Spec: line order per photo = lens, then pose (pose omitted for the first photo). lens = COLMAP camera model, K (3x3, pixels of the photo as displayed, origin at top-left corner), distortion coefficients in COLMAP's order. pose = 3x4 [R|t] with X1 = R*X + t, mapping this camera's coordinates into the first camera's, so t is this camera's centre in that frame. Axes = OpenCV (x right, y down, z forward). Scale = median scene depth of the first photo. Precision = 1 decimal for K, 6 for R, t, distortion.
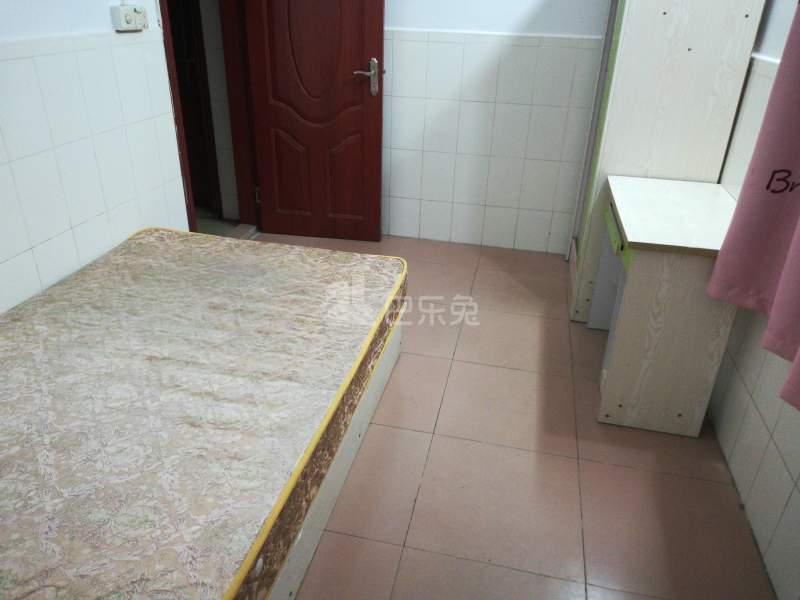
lens RADIAL K [[602.1, 0, 397.7], [0, 602.1, 289.3], [0, 0, 1]] dist [0.046658, -0.065502]
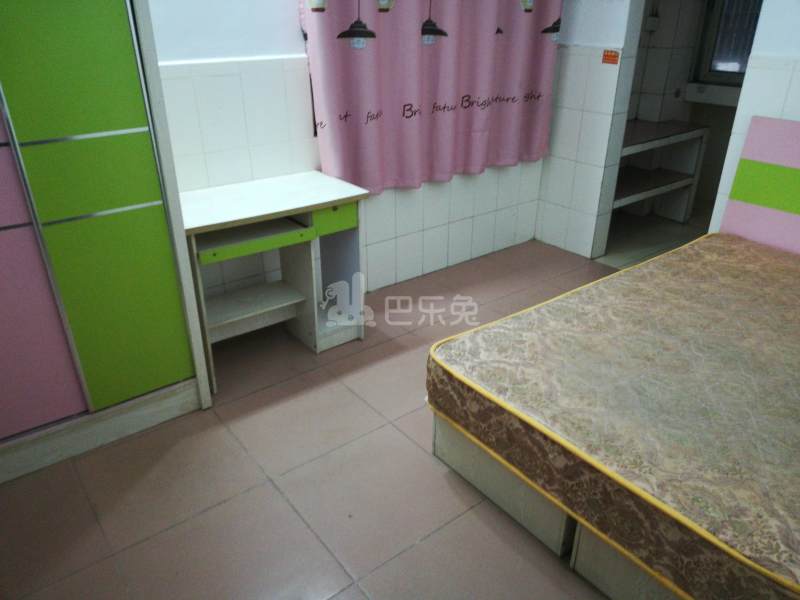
lens RADIAL K [[602.1, 0, 397.7], [0, 602.1, 289.3], [0, 0, 1]] dist [0.046658, -0.065502]
pose [[-0.769834, -0.300368, 0.563147, -0.400788], [0.257941, 0.660653, 0.704985, -0.711088], [-0.583800, 0.687980, -0.431116, 1.389419]]
